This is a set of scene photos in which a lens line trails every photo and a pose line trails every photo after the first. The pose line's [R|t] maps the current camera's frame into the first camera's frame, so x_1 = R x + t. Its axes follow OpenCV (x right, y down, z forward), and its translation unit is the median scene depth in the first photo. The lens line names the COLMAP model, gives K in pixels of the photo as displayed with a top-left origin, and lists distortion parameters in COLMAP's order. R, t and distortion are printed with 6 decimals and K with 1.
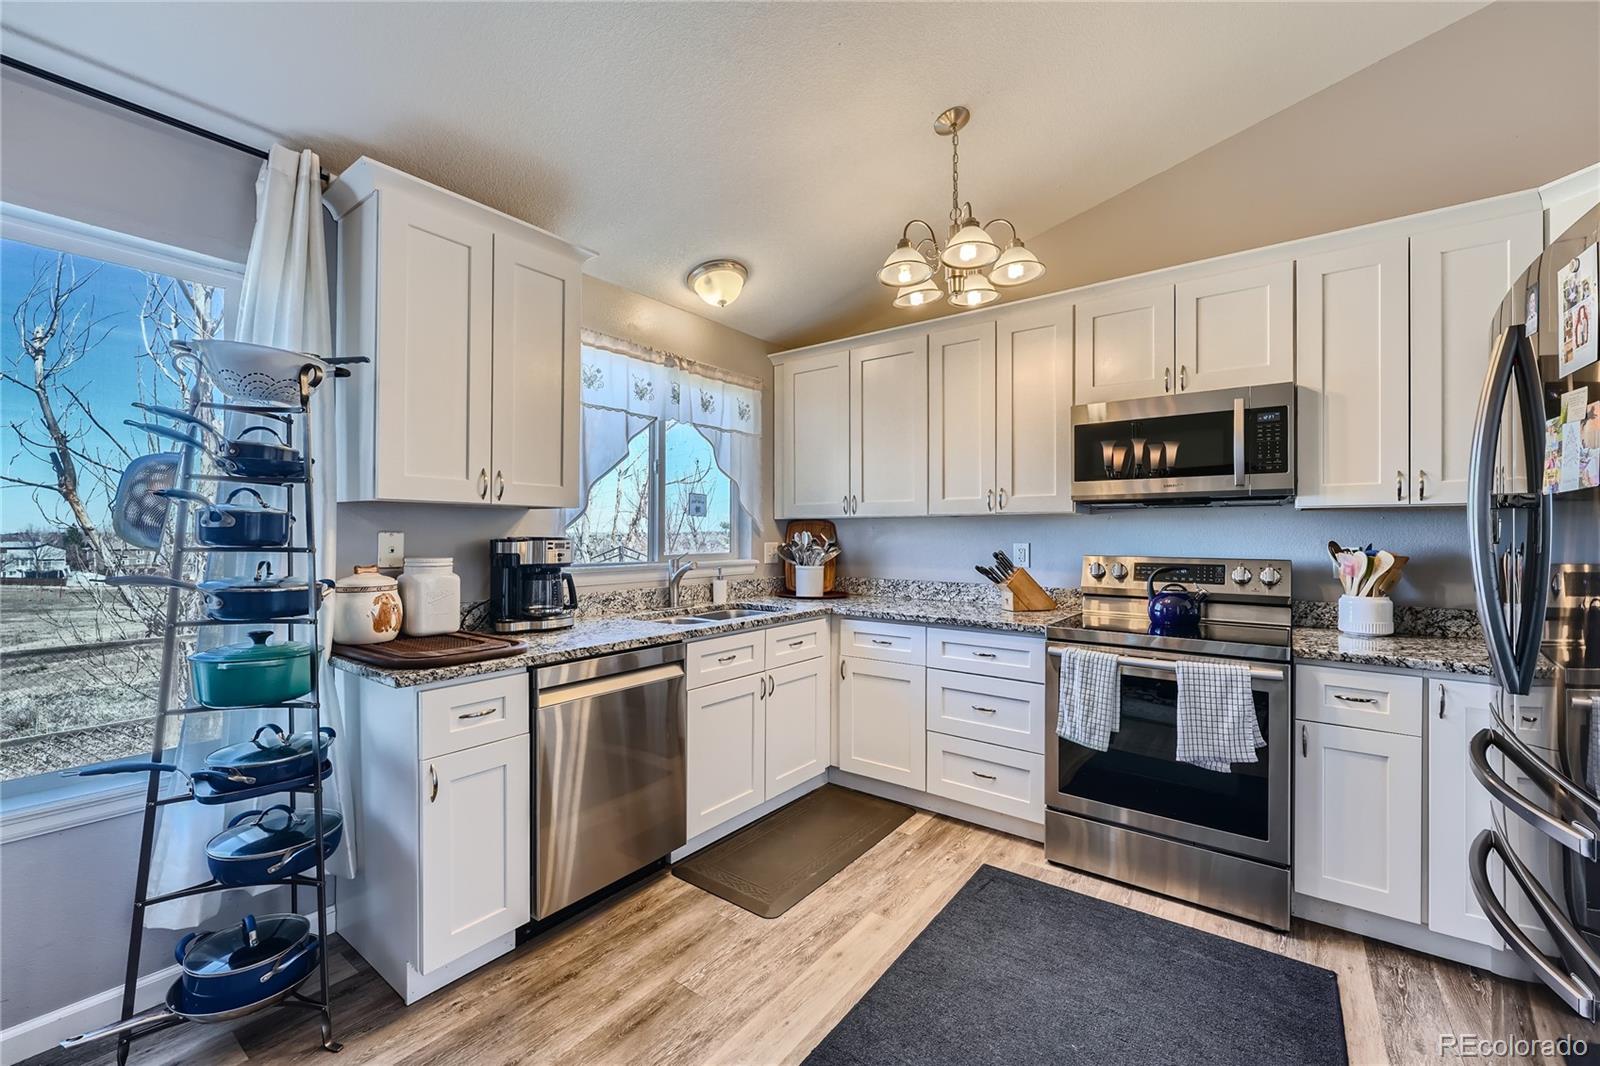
lens RADIAL K [[644.3, 0, 799.4], [0, 644.3, 528.9], [0, 0, 1]] dist [-0.003025, 0.001139]
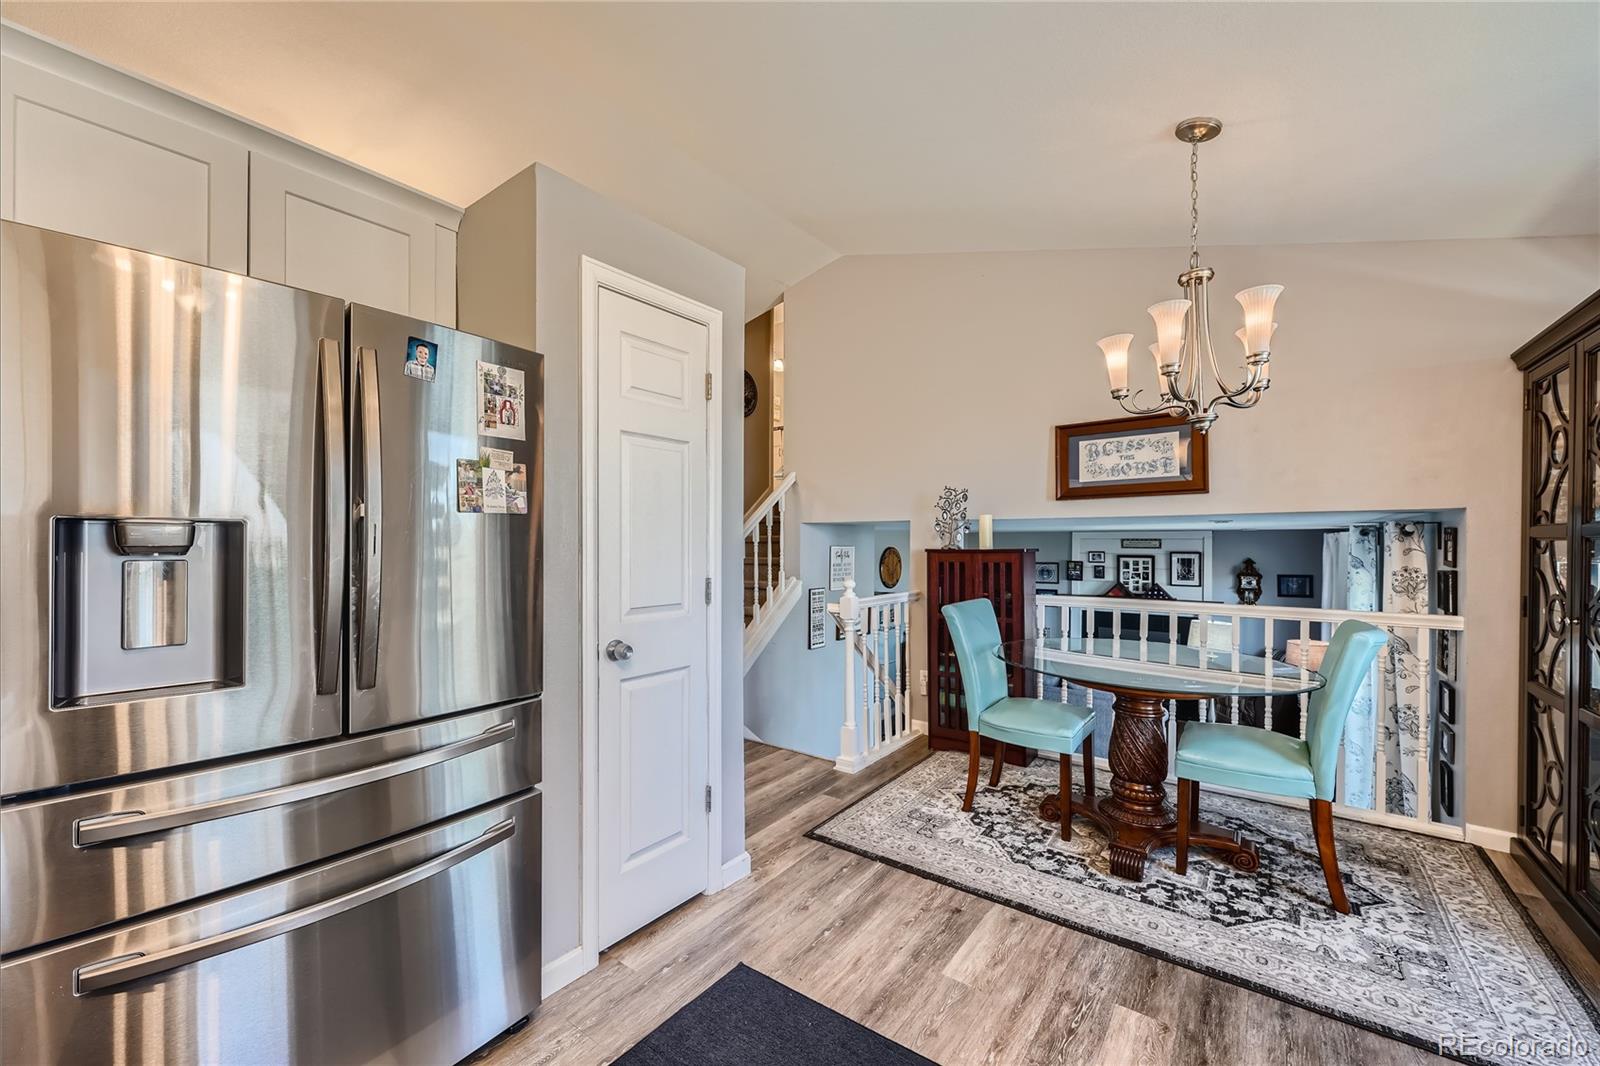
lens RADIAL K [[644.3, 0, 795.5], [0, 644.3, 536.7], [0, 0, 1]] dist [-0.003025, 0.001139]
pose [[-0.999916, -0.005331, 0.011838, 0.196702], [-0.005523, 0.999853, -0.016226, 0.008070], [-0.011750, -0.016290, -0.999798, 1.088654]]
